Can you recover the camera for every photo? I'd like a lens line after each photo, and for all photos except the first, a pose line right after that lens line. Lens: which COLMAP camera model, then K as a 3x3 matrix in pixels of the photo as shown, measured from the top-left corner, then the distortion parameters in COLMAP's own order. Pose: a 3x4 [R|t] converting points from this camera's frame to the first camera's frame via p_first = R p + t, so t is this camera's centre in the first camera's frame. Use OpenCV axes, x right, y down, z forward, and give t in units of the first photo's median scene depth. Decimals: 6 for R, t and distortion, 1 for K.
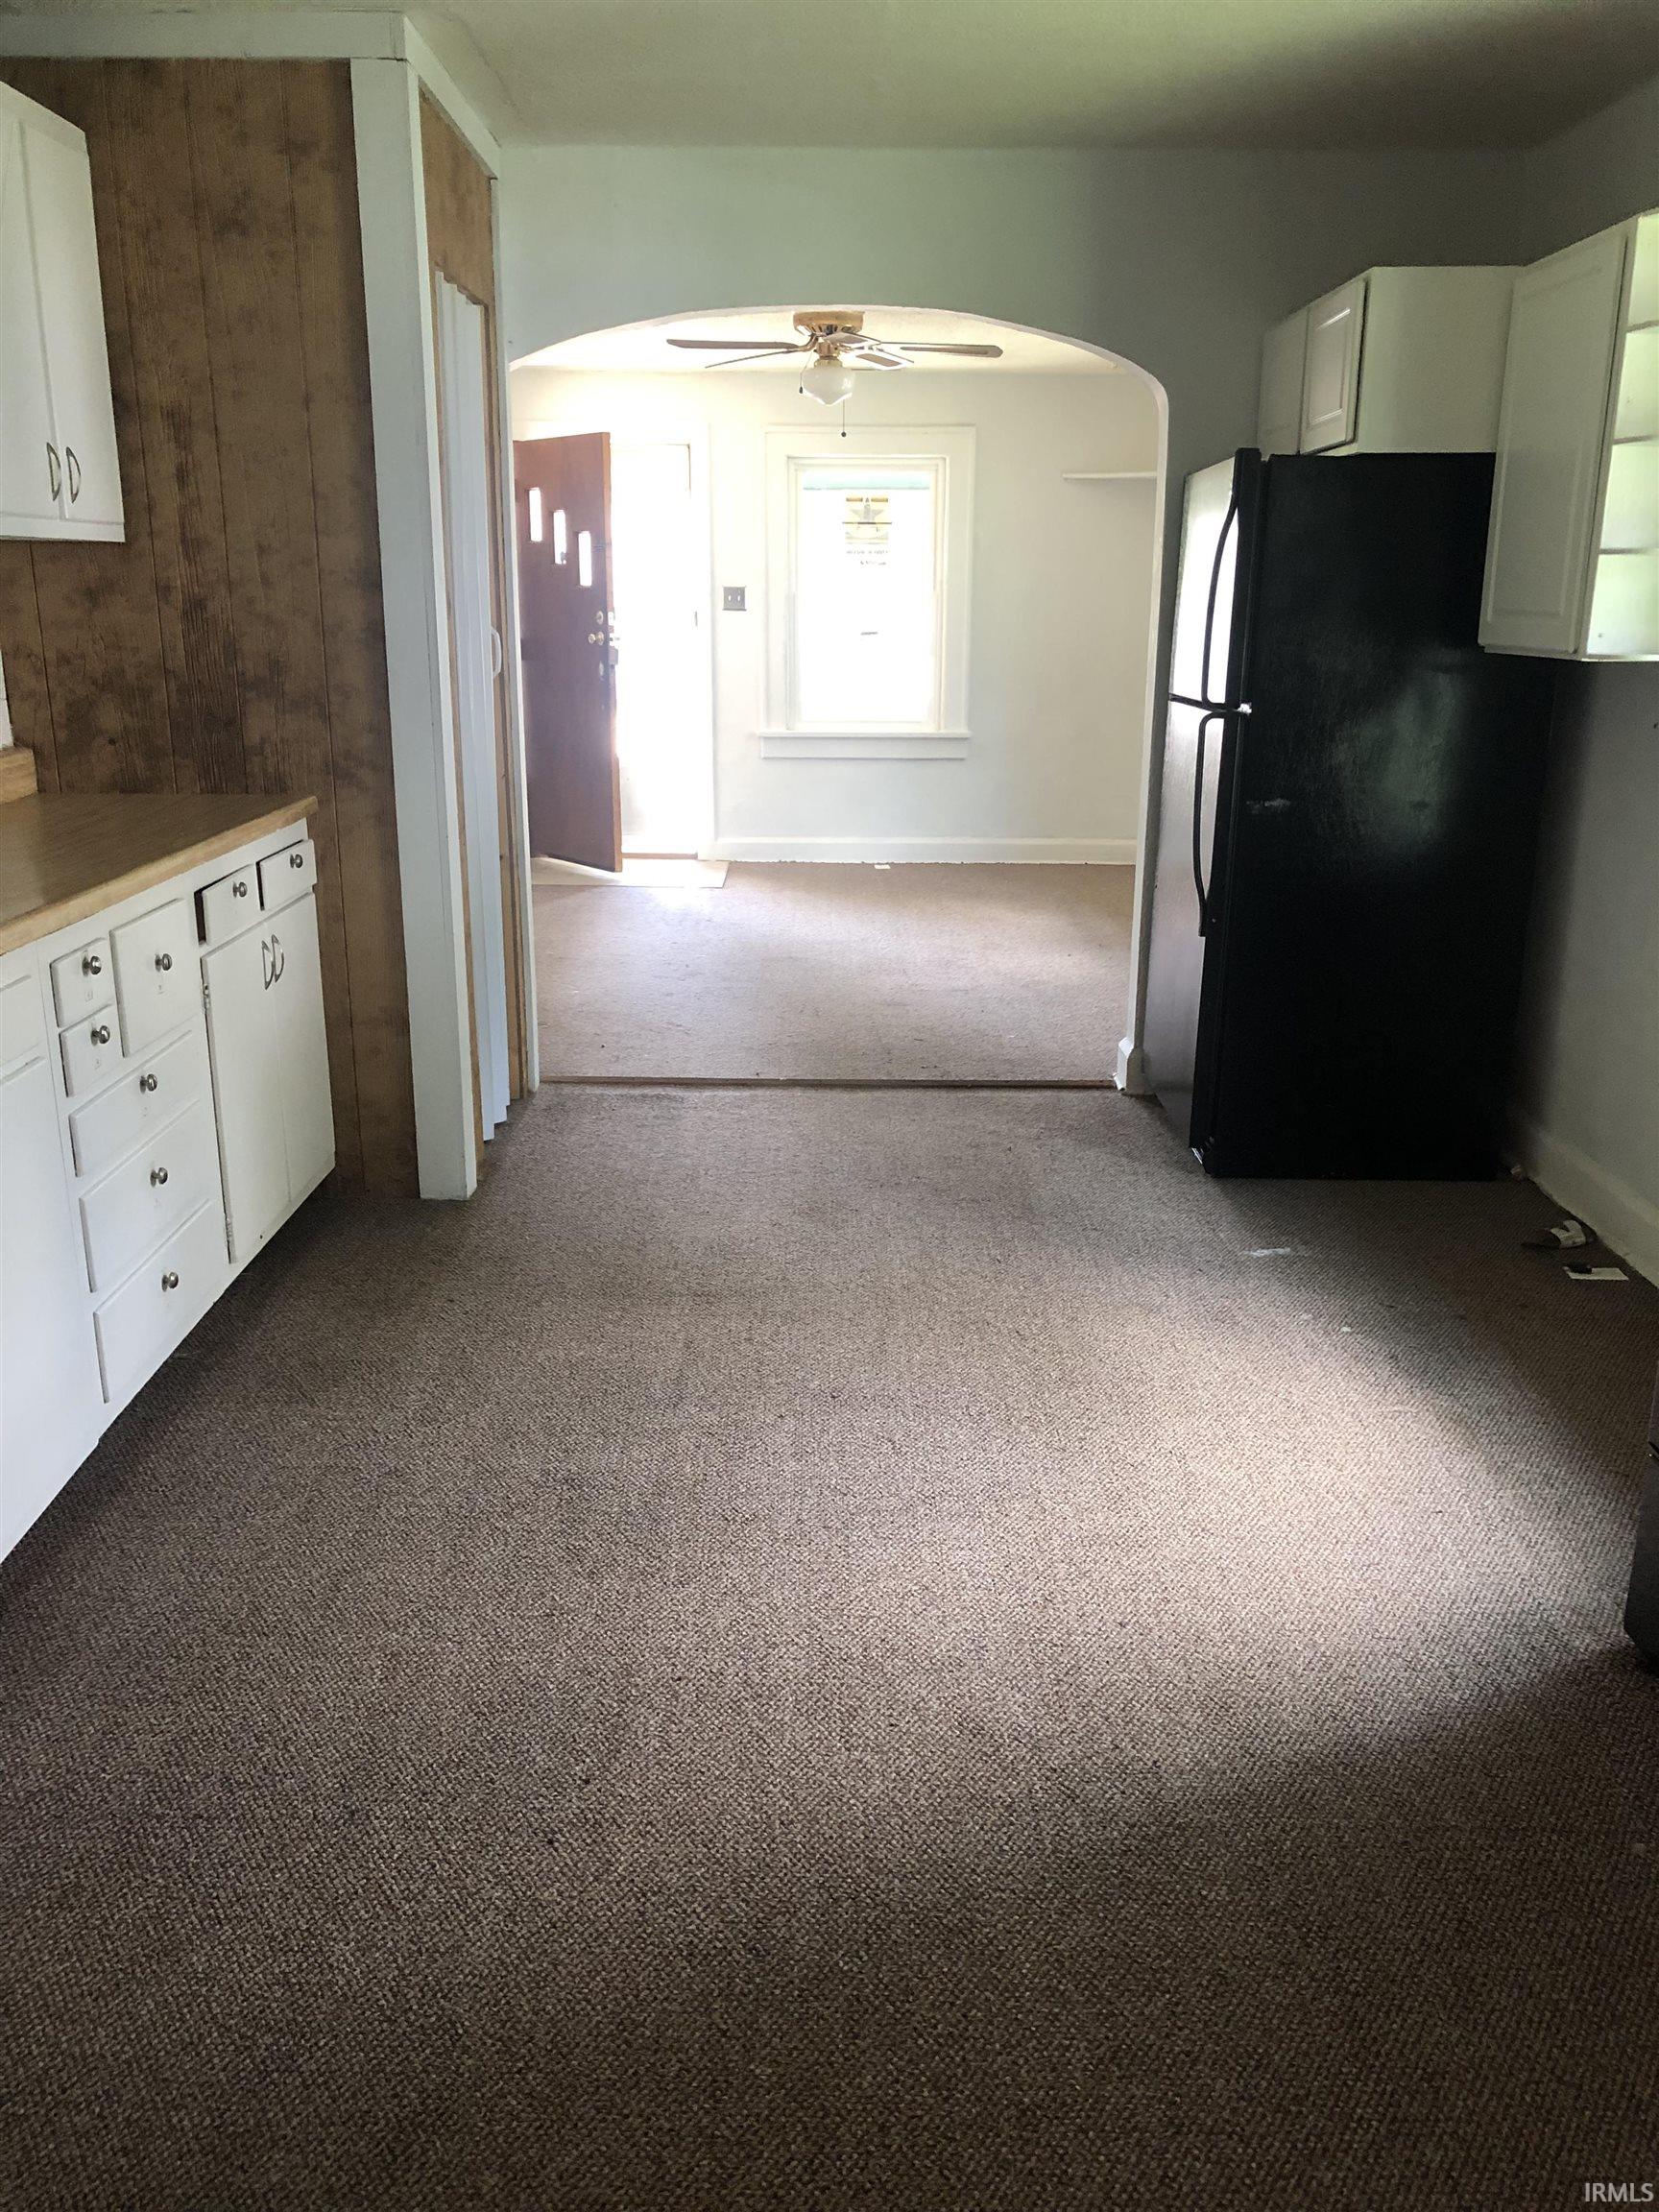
lens RADIAL K [[1784.4, 0, 829.5], [0, 1784.4, 1106.0], [0, 0, 1]] dist [0.003005, 0.005630]
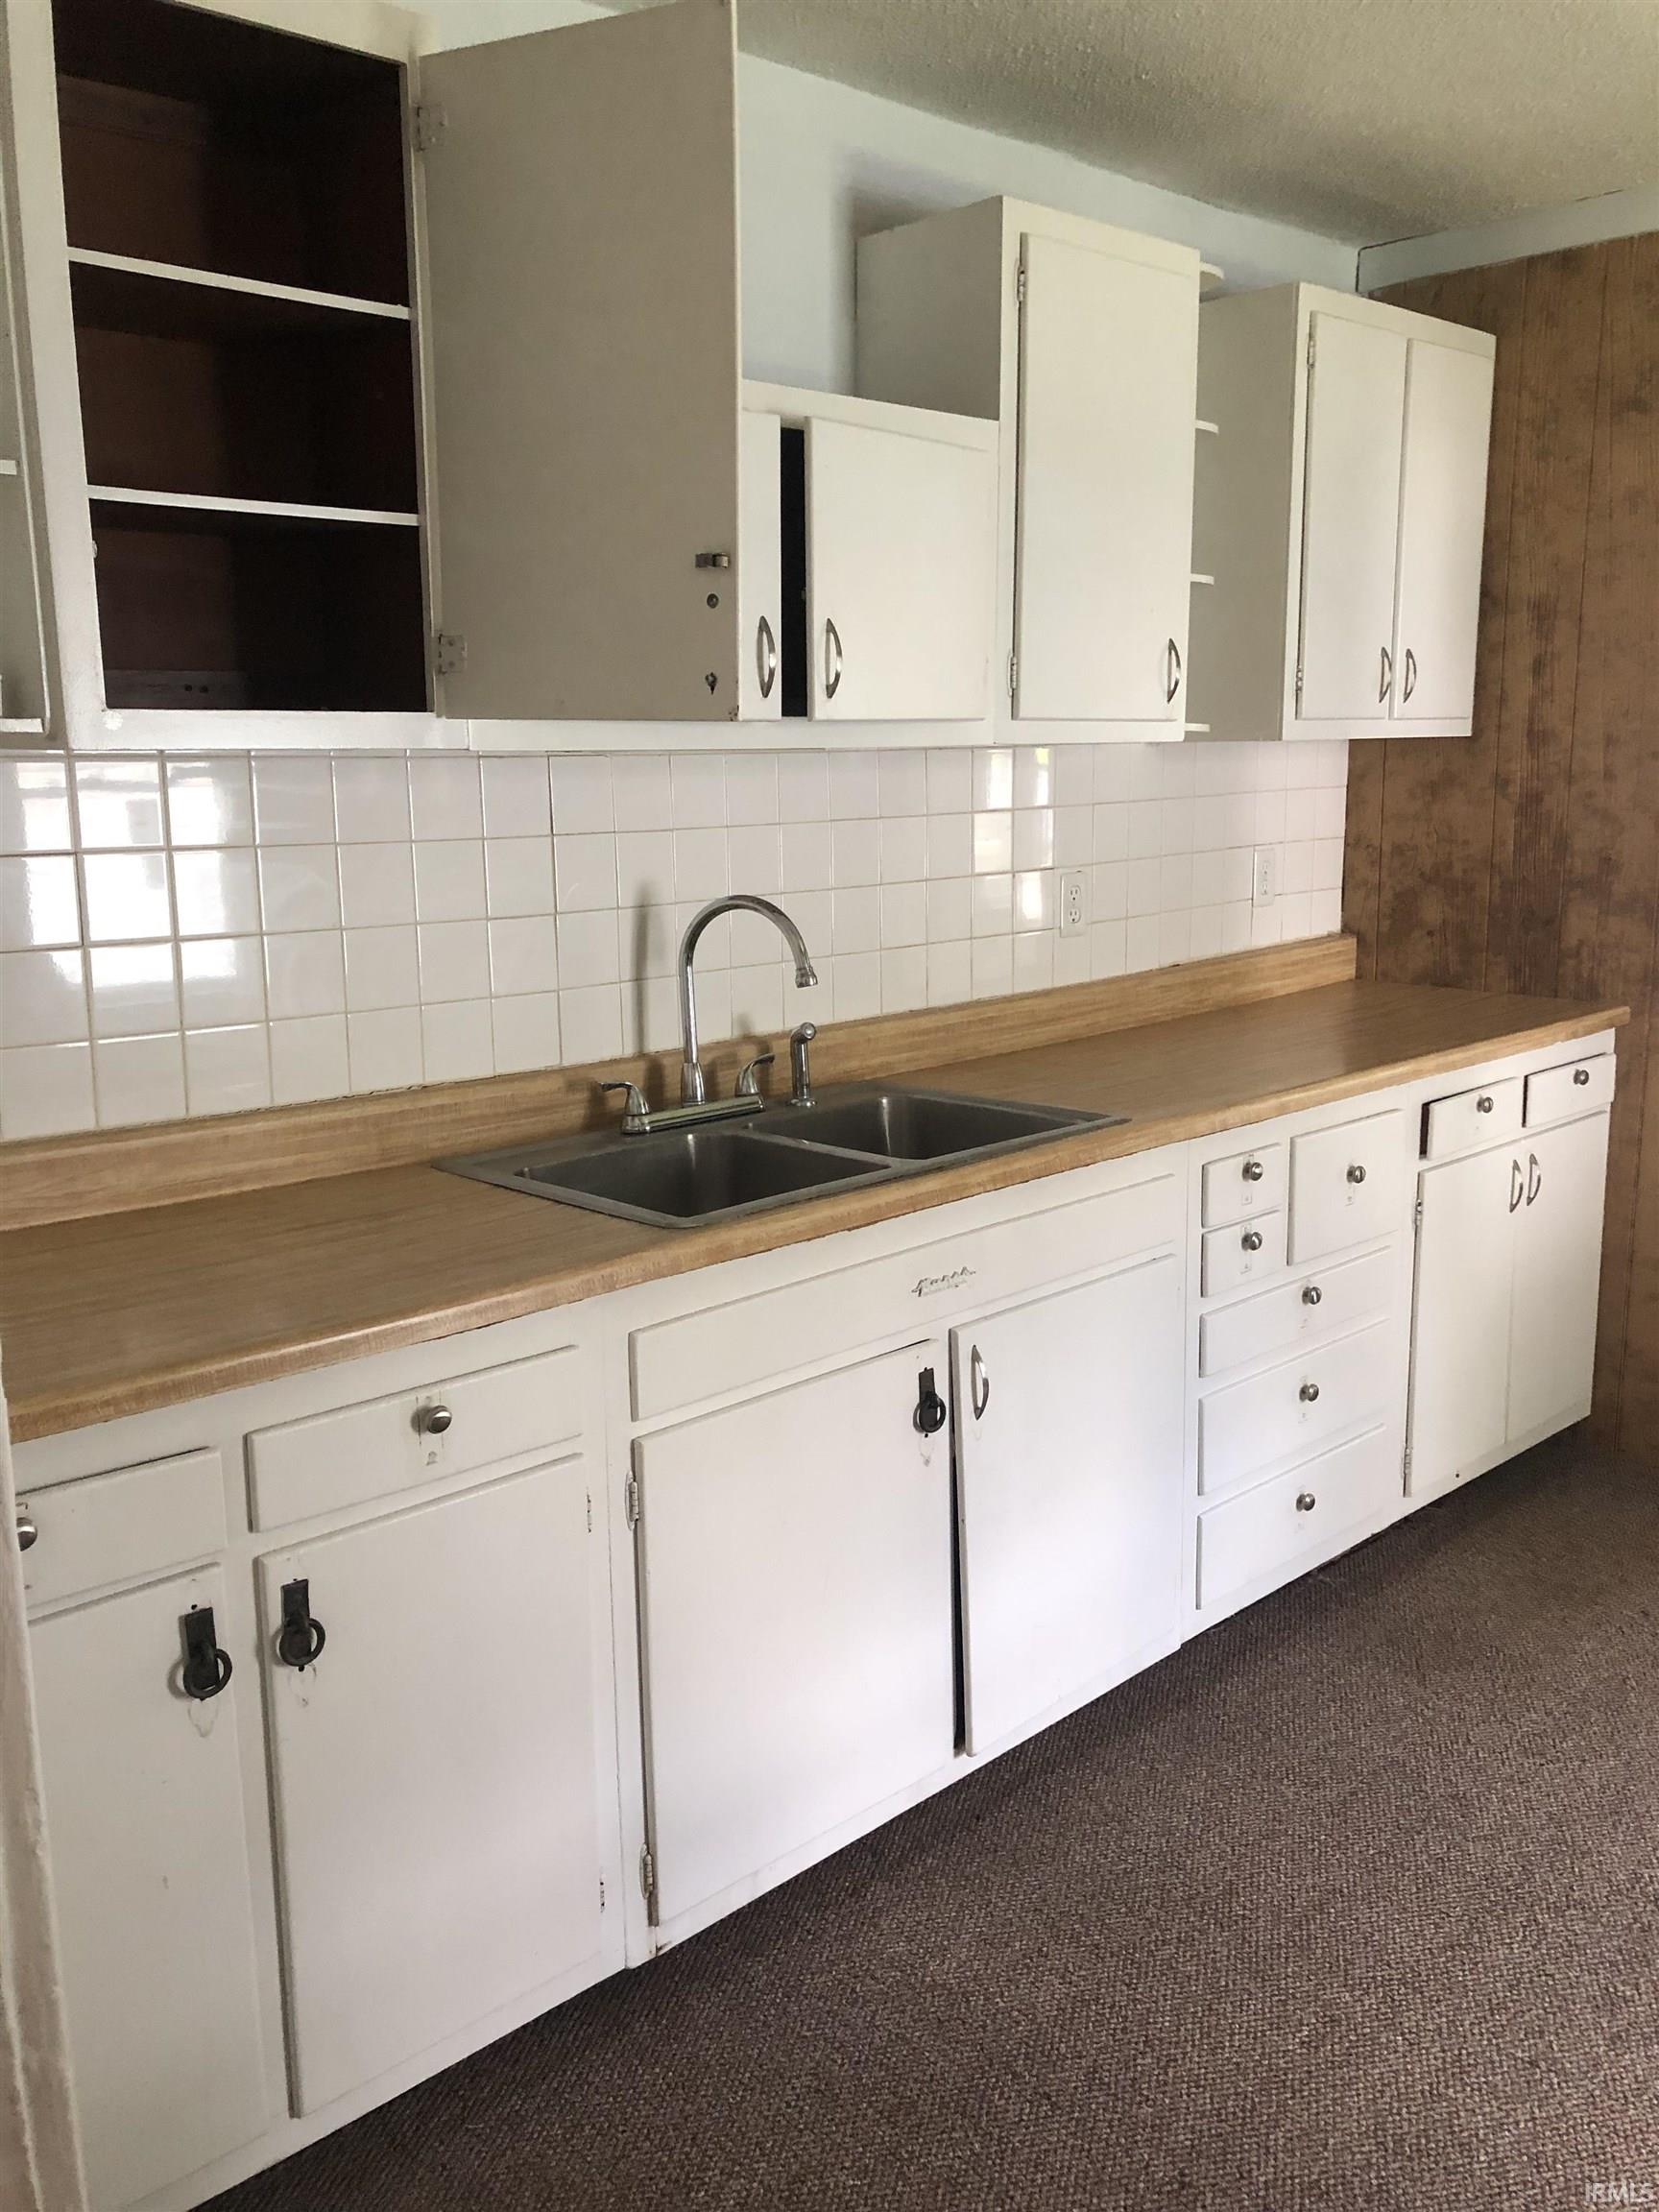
lens RADIAL K [[1784.4, 0, 829.5], [0, 1784.4, 1106.0], [0, 0, 1]] dist [0.003005, 0.005630]
pose [[0.685058, 0.129963, -0.716802, 0.091752], [-0.190007, 0.981776, -0.003587, -0.046783], [0.703273, 0.138655, 0.697268, 0.099946]]
